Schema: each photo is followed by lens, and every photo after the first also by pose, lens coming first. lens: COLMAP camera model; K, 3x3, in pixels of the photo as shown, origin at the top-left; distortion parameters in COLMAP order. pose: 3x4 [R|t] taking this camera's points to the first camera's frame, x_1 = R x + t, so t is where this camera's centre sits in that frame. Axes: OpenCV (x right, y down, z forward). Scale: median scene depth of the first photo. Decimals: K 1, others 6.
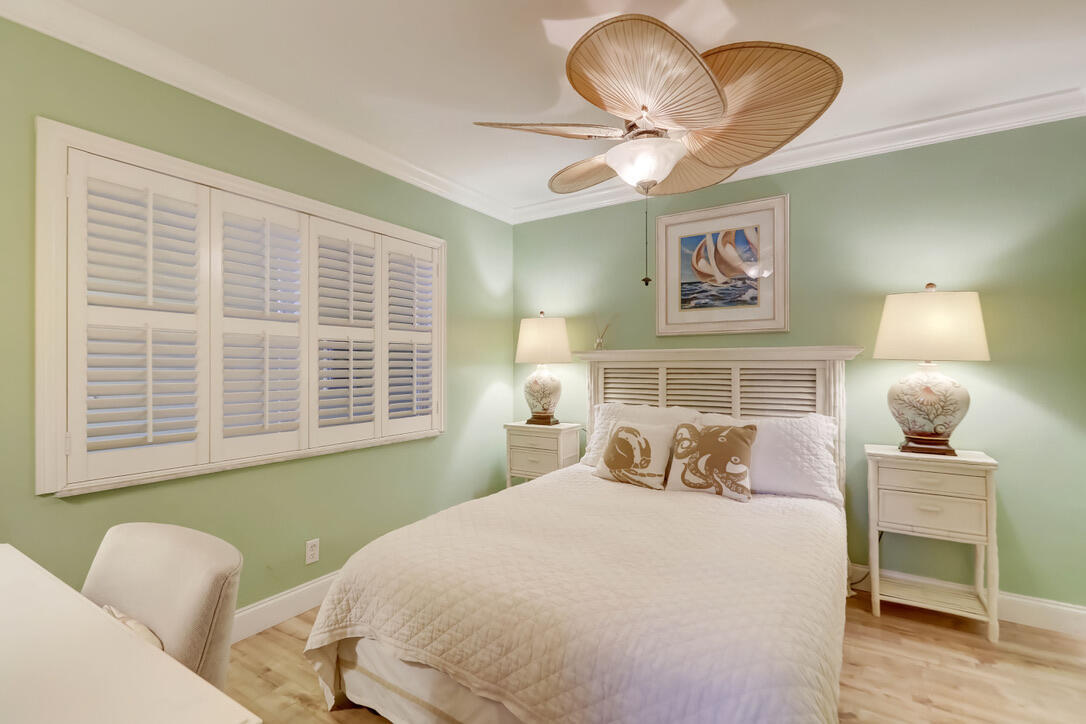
lens RADIAL K [[490.9, 0, 543.0], [0, 490.9, 362.0], [0, 0, 1]] dist [-0.001157, 0.000112]
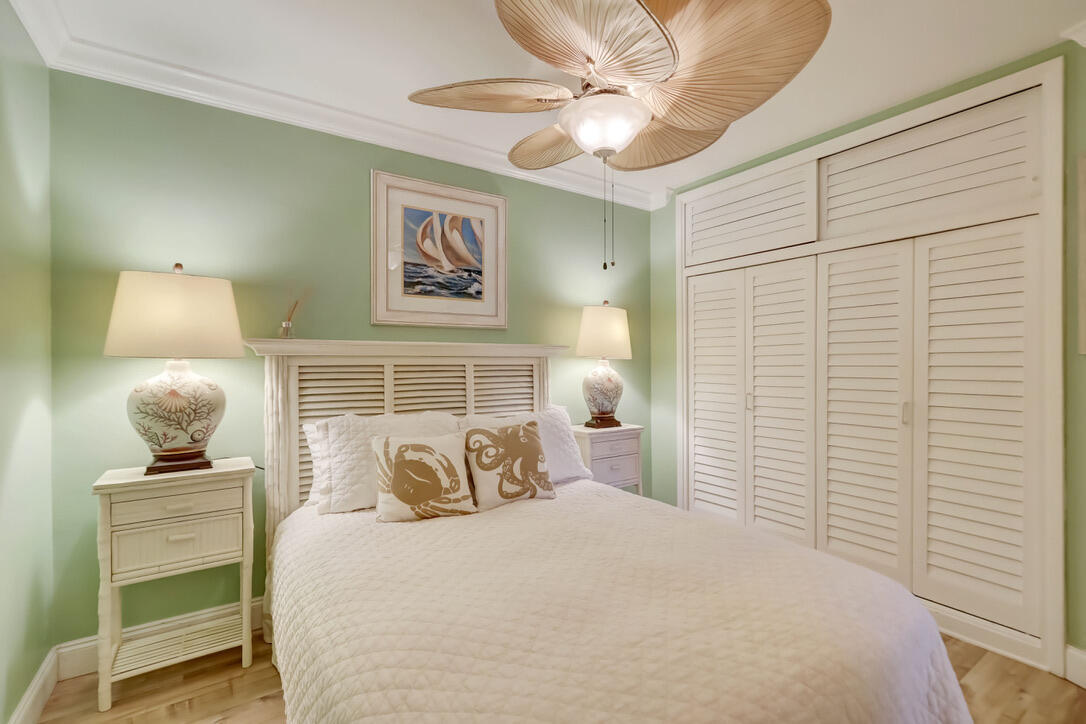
lens RADIAL K [[490.9, 0, 543.0], [0, 490.9, 362.0], [0, 0, 1]] dist [-0.001157, 0.000112]
pose [[0.403485, -0.000258, 0.914986, -0.402871], [-0.004437, 0.999988, 0.002239, 0.004500], [-0.914976, -0.004963, 0.403479, 0.483154]]
